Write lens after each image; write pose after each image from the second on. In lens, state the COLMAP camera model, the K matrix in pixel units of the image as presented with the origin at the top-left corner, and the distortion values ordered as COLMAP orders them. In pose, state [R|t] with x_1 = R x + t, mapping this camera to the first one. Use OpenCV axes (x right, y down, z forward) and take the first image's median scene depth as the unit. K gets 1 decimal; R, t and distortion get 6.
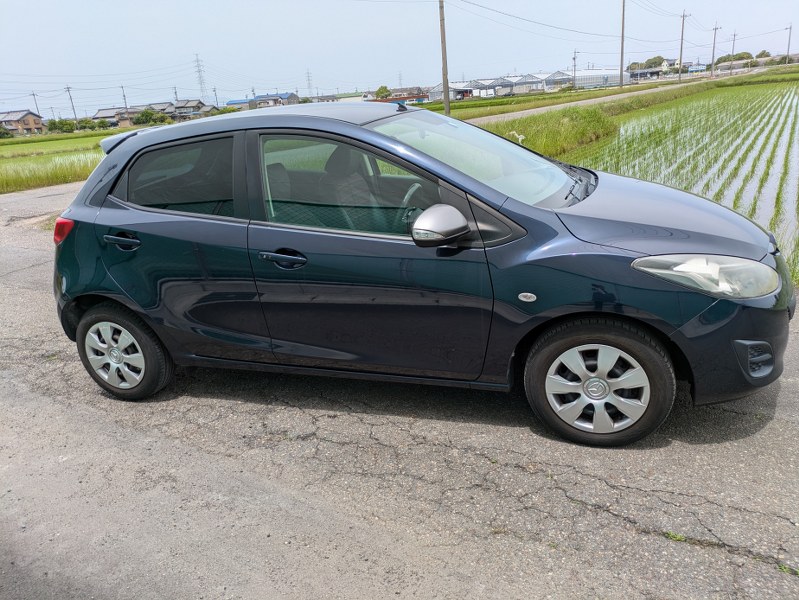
lens RADIAL K [[602.0, 0, 399.5], [0, 602.0, 300.0], [0, 0, 1]] dist [0.023977, -0.002475]
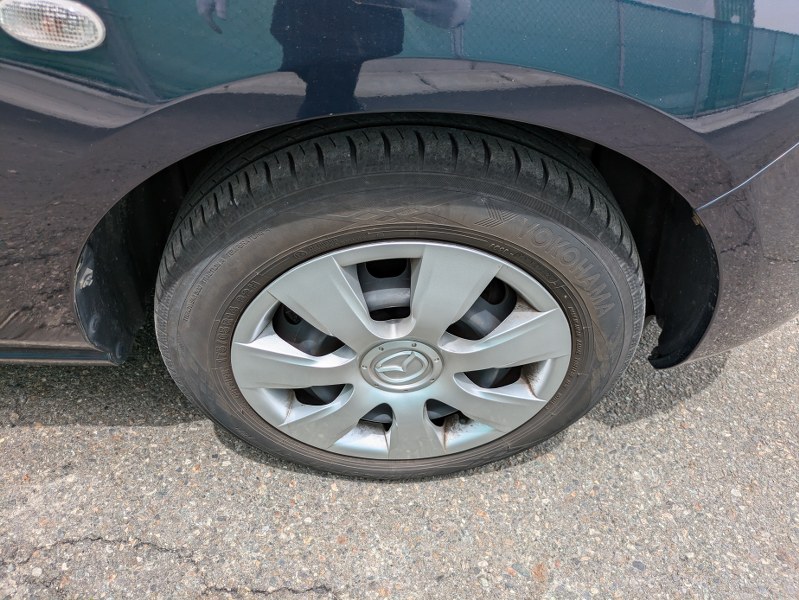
lens RADIAL K [[602.0, 0, 399.5], [0, 602.0, 300.0], [0, 0, 1]] dist [0.023977, -0.002475]
pose [[0.923006, -0.155706, 0.351875, 0.225568], [-0.014622, 0.899616, 0.436437, -0.011788], [-0.384509, -0.407979, 0.828074, 0.769878]]
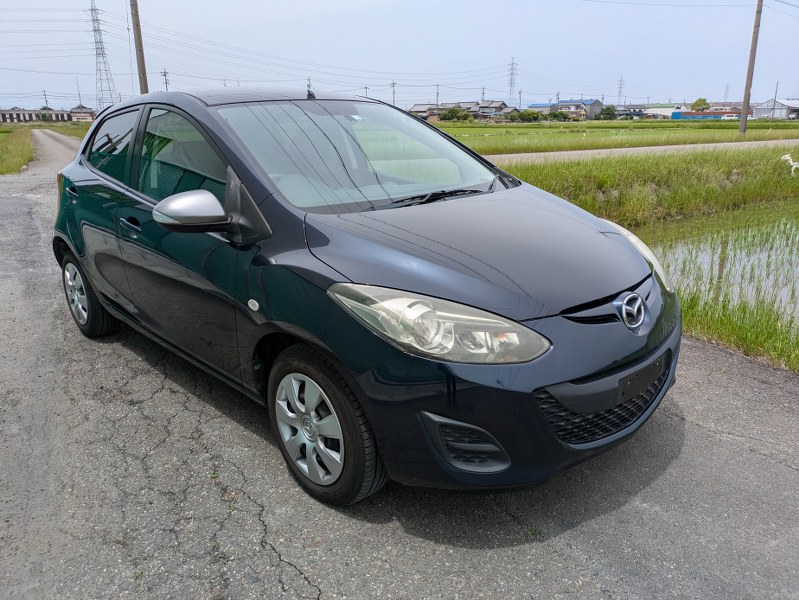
lens RADIAL K [[602.0, 0, 399.5], [0, 602.0, 300.0], [0, 0, 1]] dist [0.023977, -0.002475]
pose [[0.894527, 0.200070, -0.399742, 0.743580], [-0.202892, 0.978549, 0.035738, -0.085444], [0.398317, 0.049136, 0.915931, 0.266162]]
